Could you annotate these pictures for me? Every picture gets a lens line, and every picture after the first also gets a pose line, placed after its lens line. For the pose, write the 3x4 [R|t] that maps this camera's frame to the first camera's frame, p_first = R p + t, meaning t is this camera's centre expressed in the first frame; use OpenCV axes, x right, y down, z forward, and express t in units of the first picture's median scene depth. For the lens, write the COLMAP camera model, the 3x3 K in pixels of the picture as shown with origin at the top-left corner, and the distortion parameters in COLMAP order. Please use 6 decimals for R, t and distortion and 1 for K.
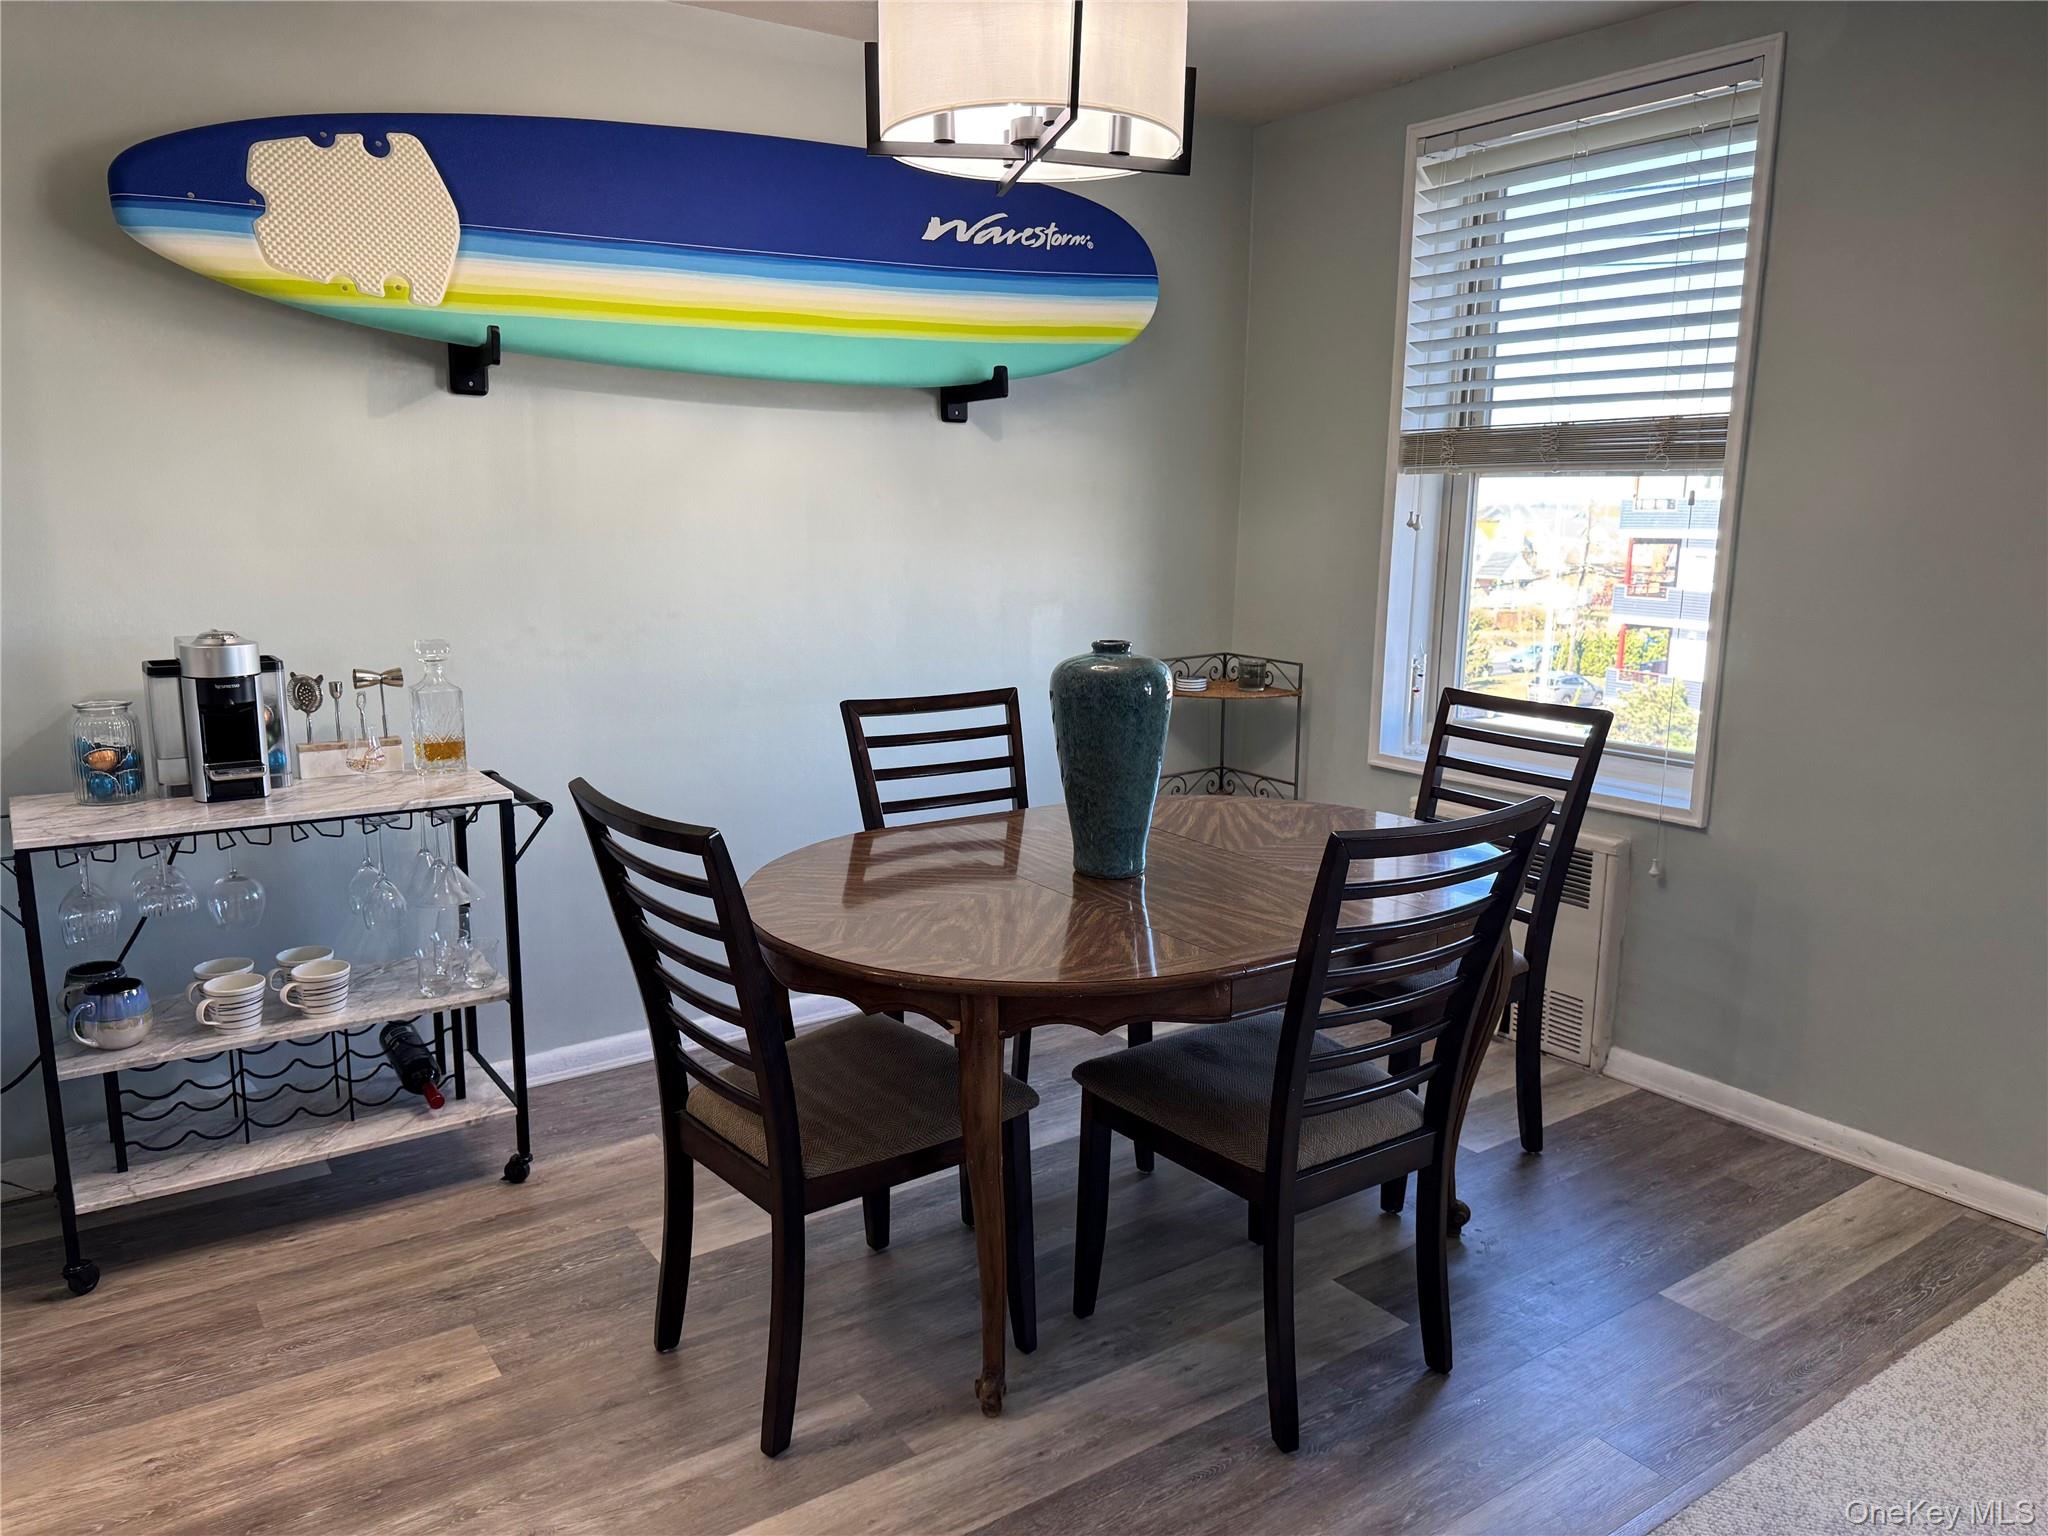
lens RADIAL K [[1458.8, 0, 1023.7], [0, 1458.8, 741.9], [0, 0, 1]] dist [-0.003571, -0.002506]
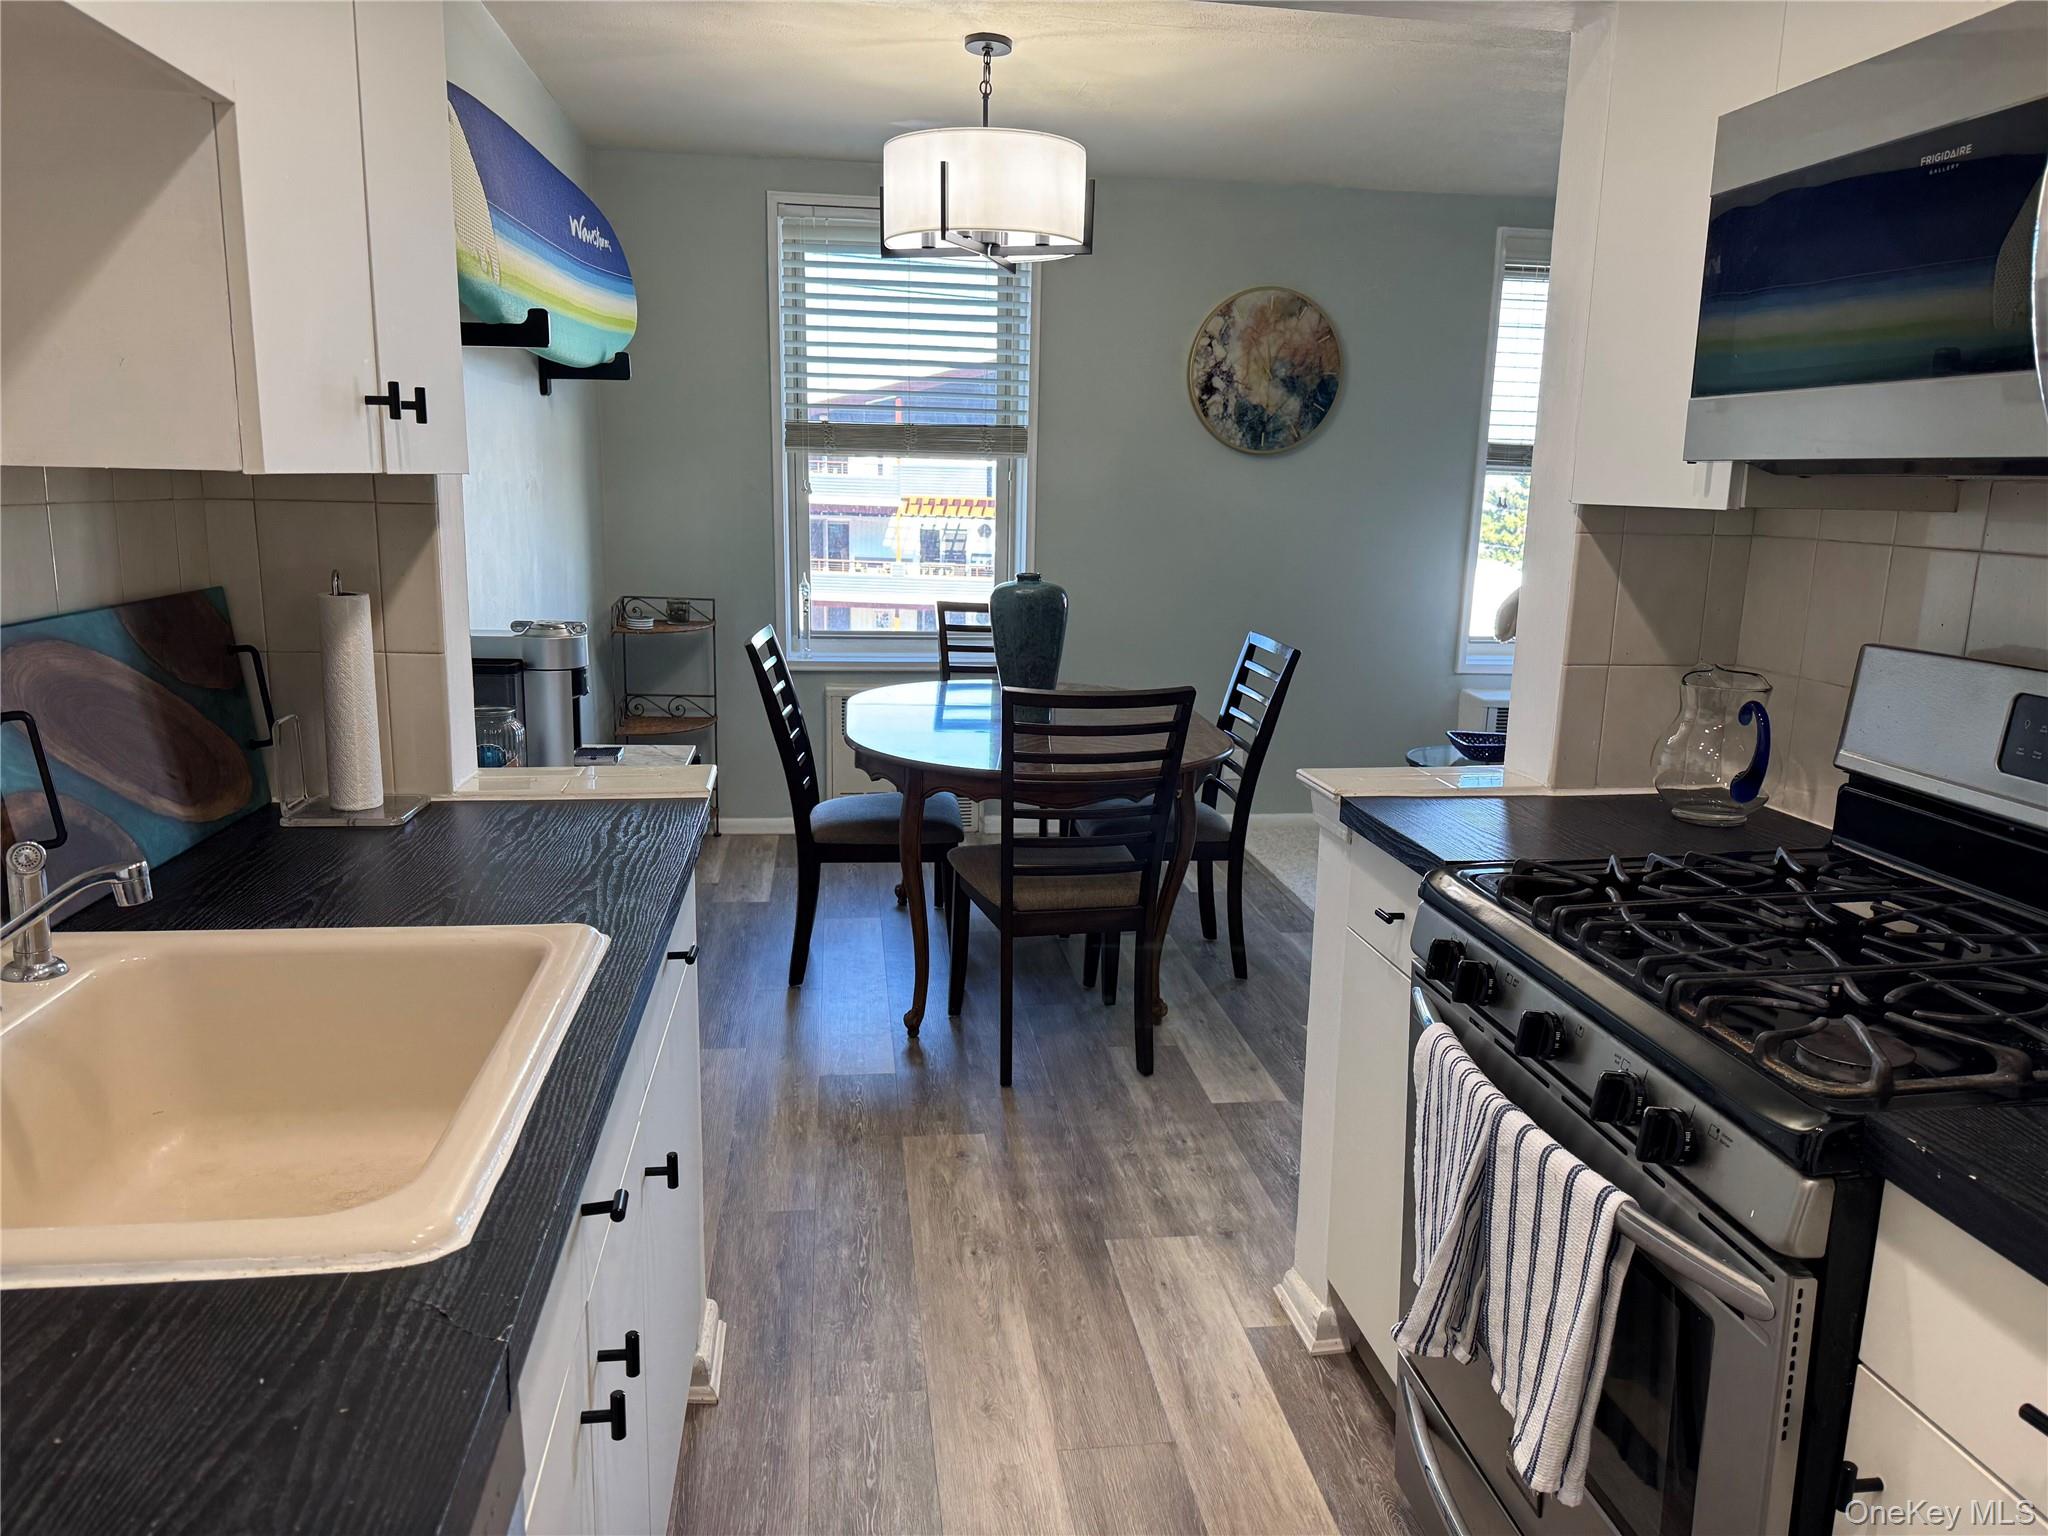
lens RADIAL K [[1419.0, 0, 1024.0], [0, 1419.0, 768.0], [0, 0, 1]] dist [0.000904, -0.000098]
pose [[0.466452, -0.184166, 0.865162, -1.443313], [0.129444, 0.981768, 0.139198, -0.084693], [-0.875024, 0.047061, 0.481787, 0.309945]]
